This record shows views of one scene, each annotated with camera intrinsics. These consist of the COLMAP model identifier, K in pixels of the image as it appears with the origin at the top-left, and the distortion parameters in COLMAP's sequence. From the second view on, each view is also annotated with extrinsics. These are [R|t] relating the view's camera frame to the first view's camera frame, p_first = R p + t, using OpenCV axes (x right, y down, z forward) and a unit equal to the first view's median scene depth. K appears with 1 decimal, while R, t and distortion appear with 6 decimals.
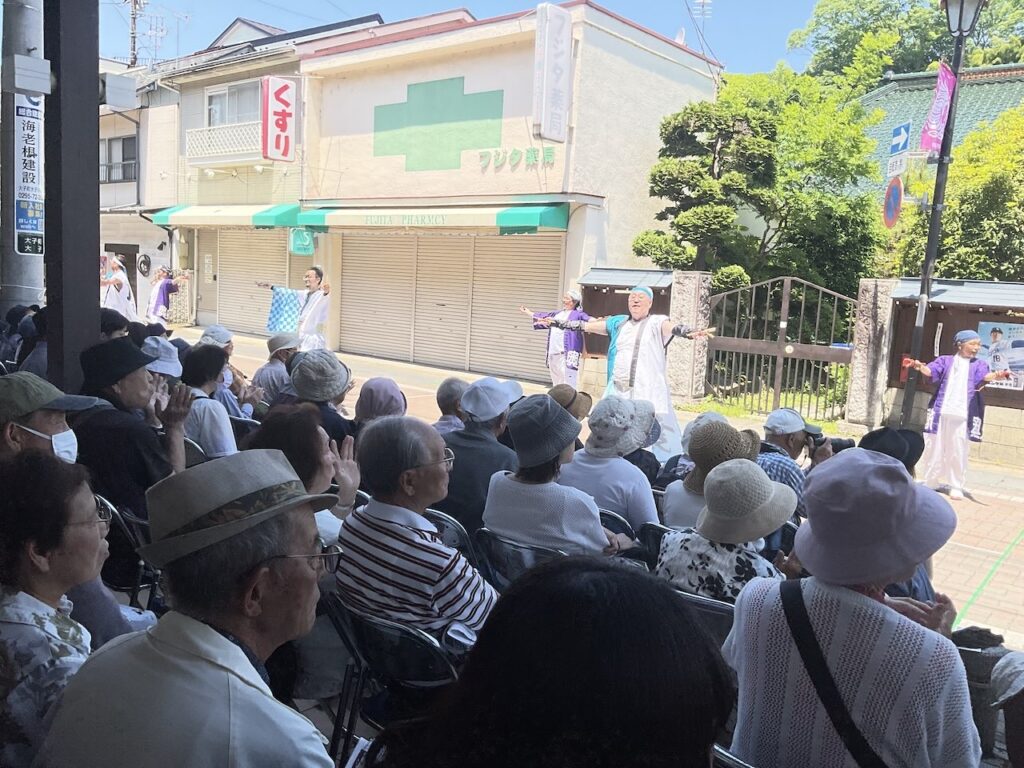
lens RADIAL K [[871.9, 0, 511.1], [0, 871.9, 385.8], [0, 0, 1]] dist [0.000356, -0.000441]
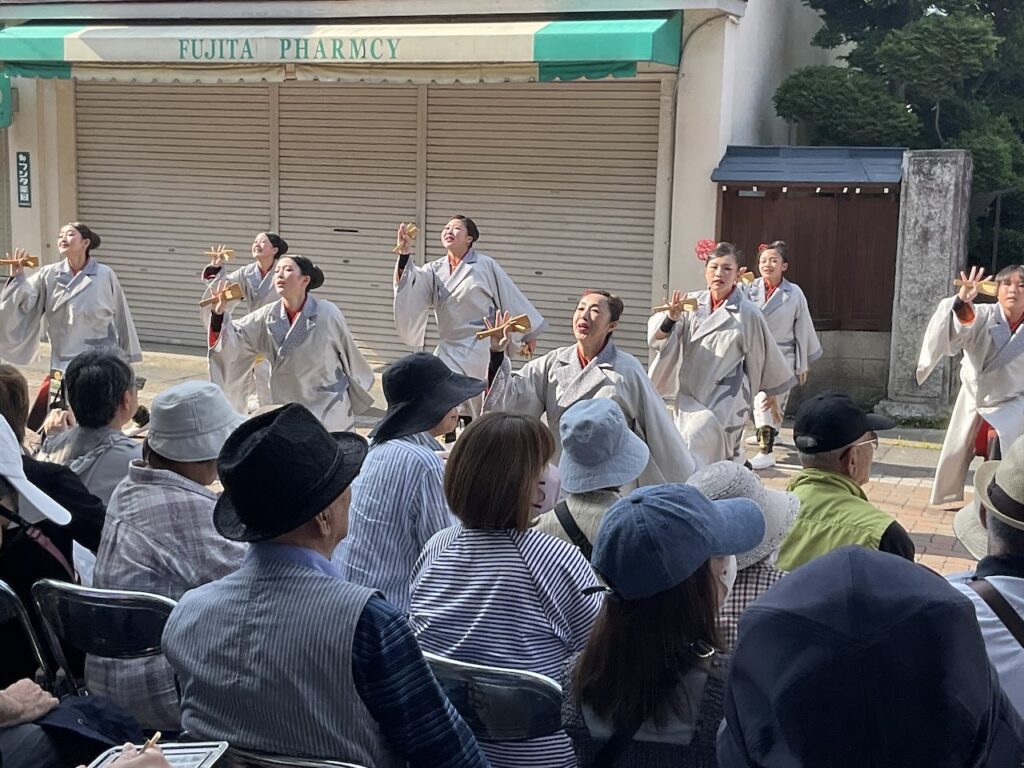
lens RADIAL K [[1449.9, 0, 512.4], [0, 1449.9, 381.8], [0, 0, 1]] dist [0.029715, 0.000000]
pose [[0.944811, -0.074569, 0.319016, -0.287700], [0.063361, 0.996958, 0.045381, -0.048548], [-0.321430, -0.022664, 0.946662, 0.265132]]
